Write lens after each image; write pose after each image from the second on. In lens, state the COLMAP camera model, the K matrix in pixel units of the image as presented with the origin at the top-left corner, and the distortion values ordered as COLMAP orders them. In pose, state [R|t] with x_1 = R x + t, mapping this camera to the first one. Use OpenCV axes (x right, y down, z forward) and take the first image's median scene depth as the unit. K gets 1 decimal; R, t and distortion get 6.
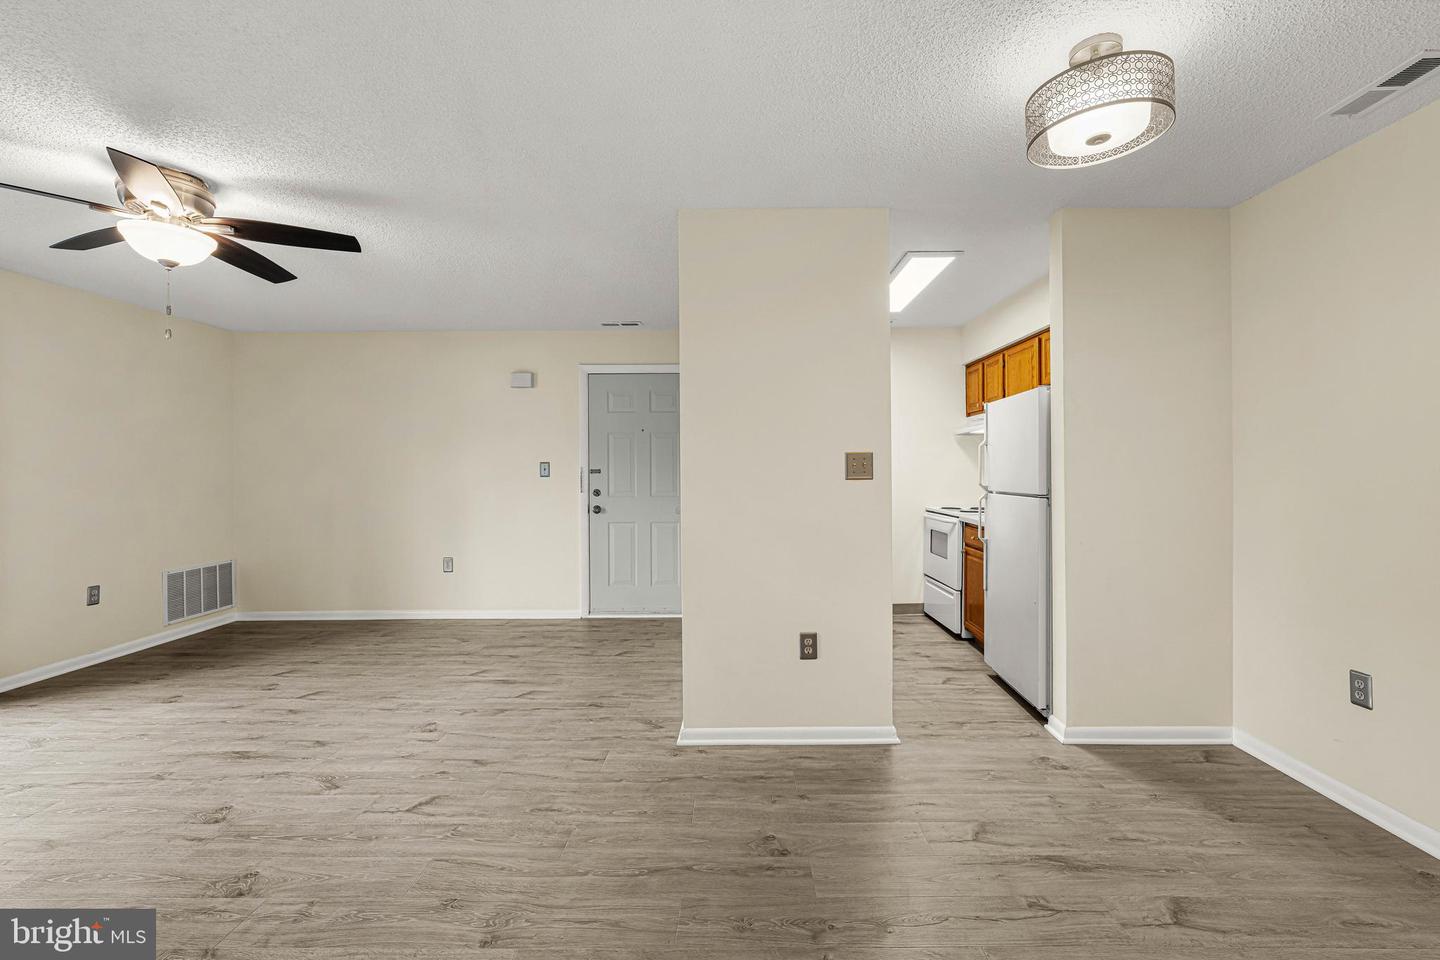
lens RADIAL K [[626.1, 0, 735.4], [0, 626.1, 472.2], [0, 0, 1]] dist [0.002968, -0.000688]
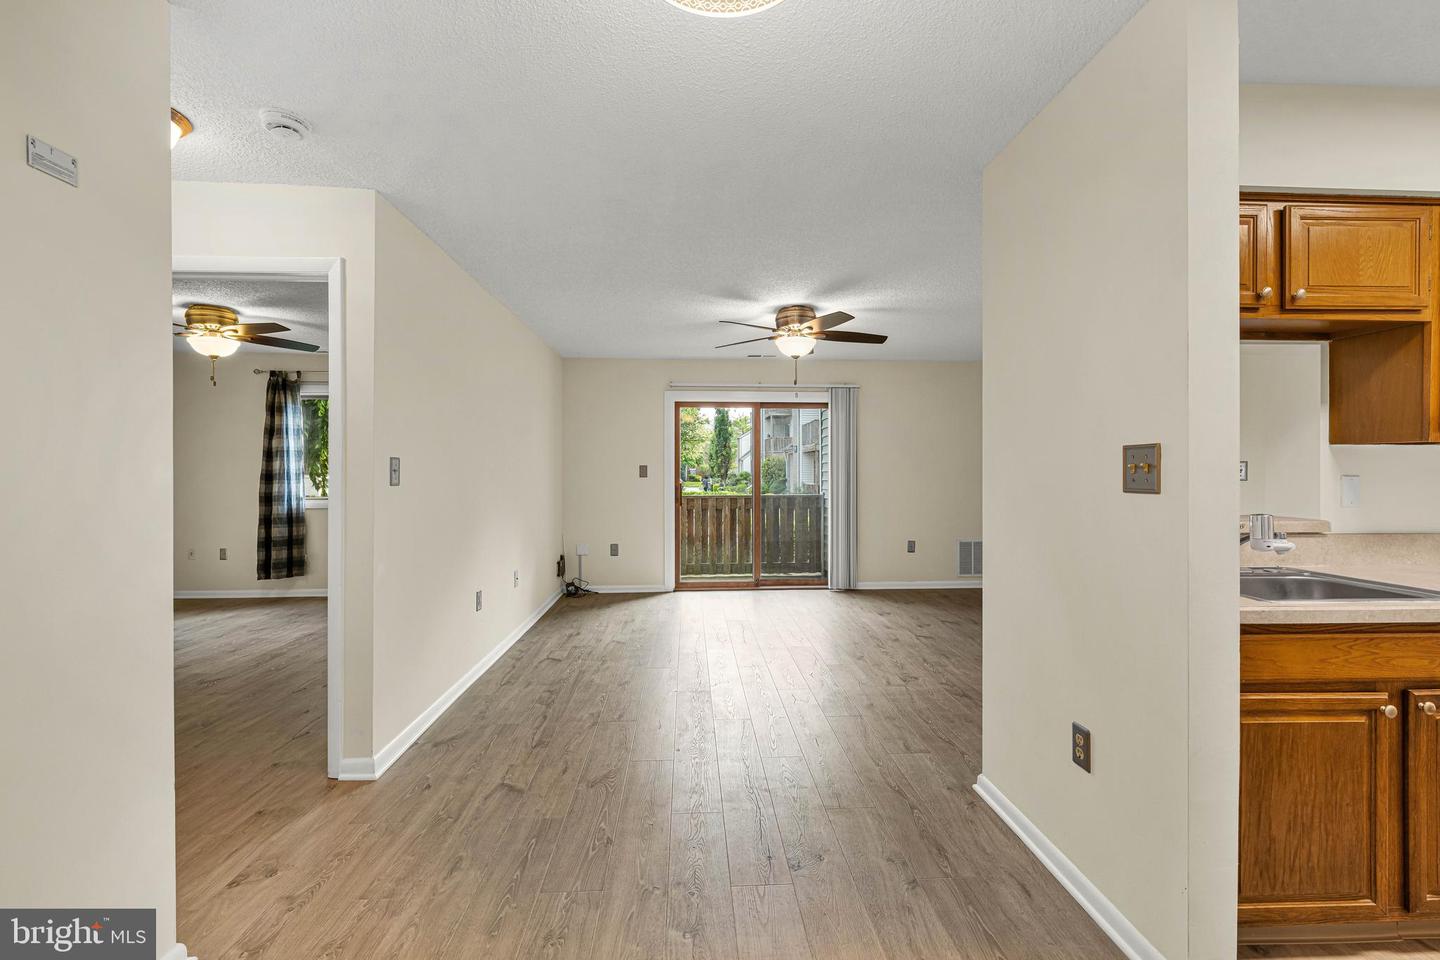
lens RADIAL K [[597.9, 0, 718.3], [0, 597.9, 470.7], [0, 0, 1]] dist [-0.001040, -0.000310]
pose [[0.057305, 0.006050, -0.998338, 0.677508], [-0.004957, 0.999971, 0.005776, -0.009587], [0.998344, 0.004618, 0.057333, 0.560788]]
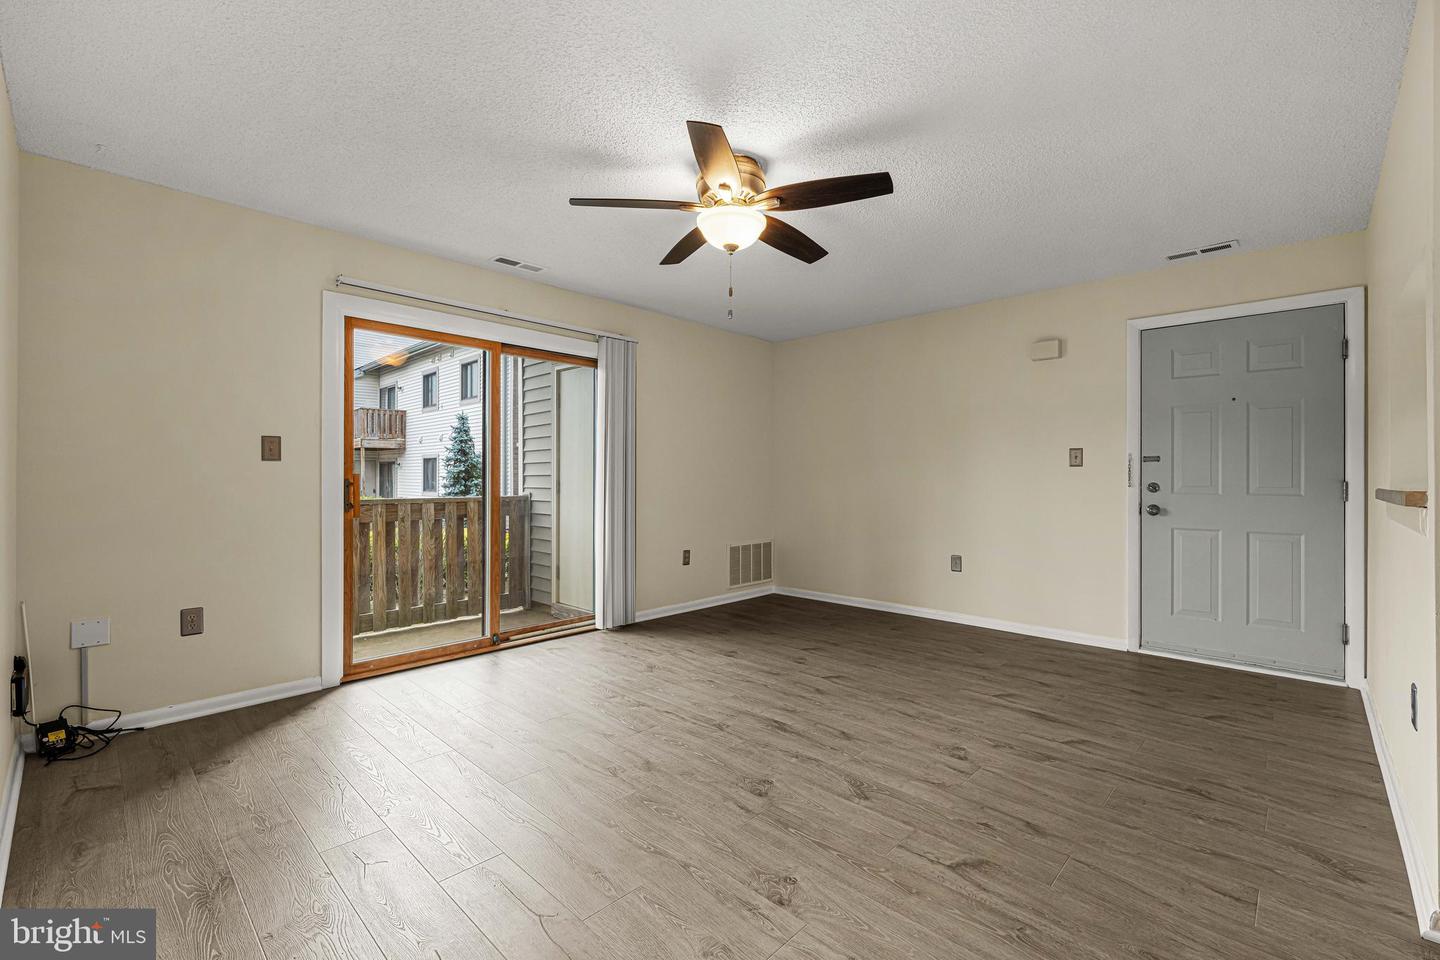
lens RADIAL K [[617.9, 0, 719.5], [0, 617.9, 475.3], [0, 0, 1]] dist [-0.000551, -0.000224]
pose [[0.726133, 0.005241, -0.687534, -0.159263], [-0.011070, 0.999930, -0.004069, 0.047234], [0.687465, 0.010566, 0.726140, 0.187452]]
